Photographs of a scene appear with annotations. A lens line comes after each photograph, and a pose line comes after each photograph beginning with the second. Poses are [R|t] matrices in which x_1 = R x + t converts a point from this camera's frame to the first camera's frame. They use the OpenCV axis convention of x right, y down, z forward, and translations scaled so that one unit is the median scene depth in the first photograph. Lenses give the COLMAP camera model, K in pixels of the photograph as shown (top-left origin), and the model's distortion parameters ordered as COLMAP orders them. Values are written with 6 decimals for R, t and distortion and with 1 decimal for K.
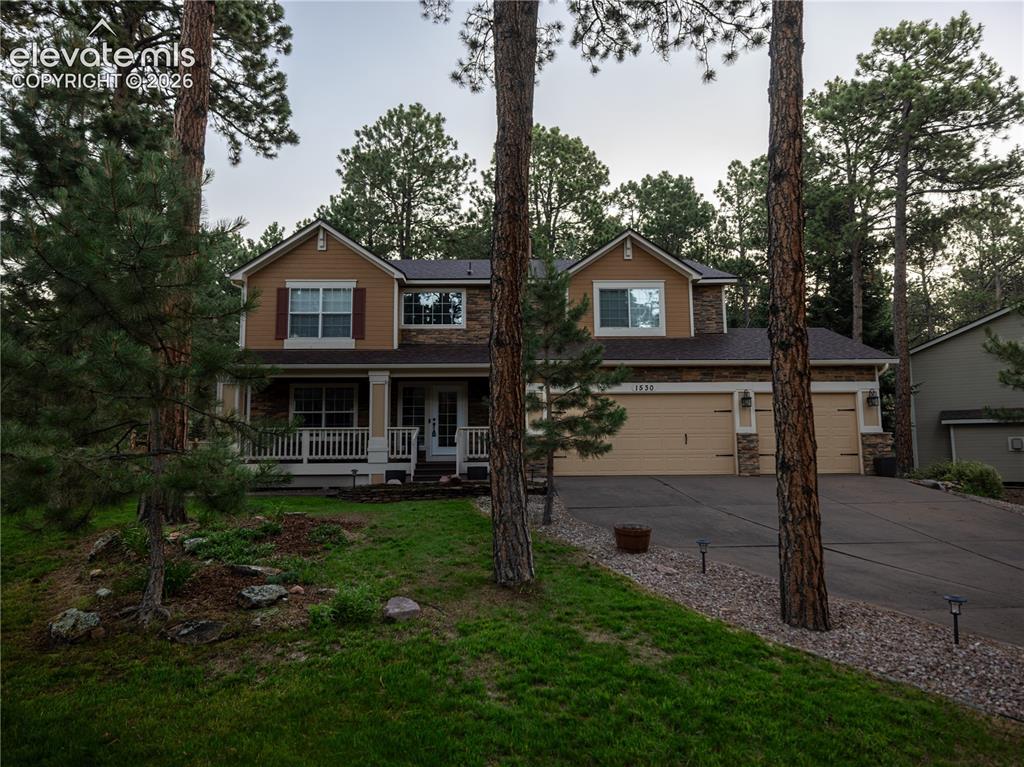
lens RADIAL K [[581.1, 0, 512.0], [0, 581.1, 383.5], [0, 0, 1]] dist [0.002011, 0.000304]
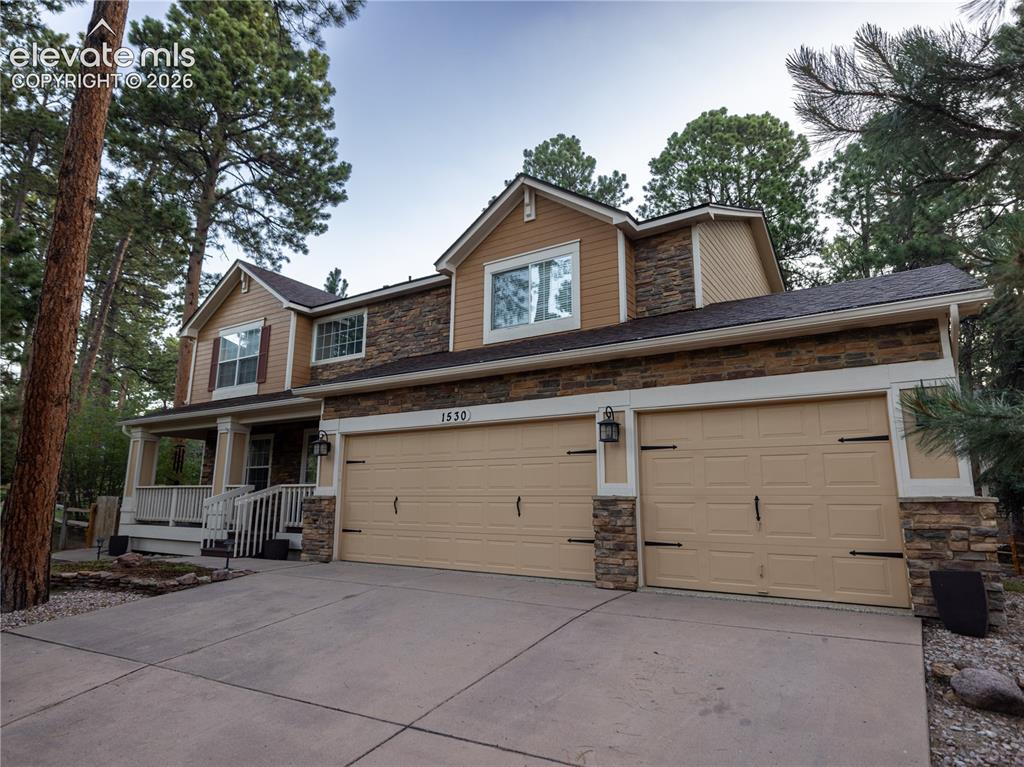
lens RADIAL K [[590.7, 0, 512.0], [0, 590.7, 383.5], [0, 0, 1]] dist [-0.004545, -0.000280]
pose [[0.830768, -0.095413, -0.548381, 0.602828], [0.038126, 0.992639, -0.114951, 0.044982], [0.555312, 0.074591, 0.828290, 0.532310]]
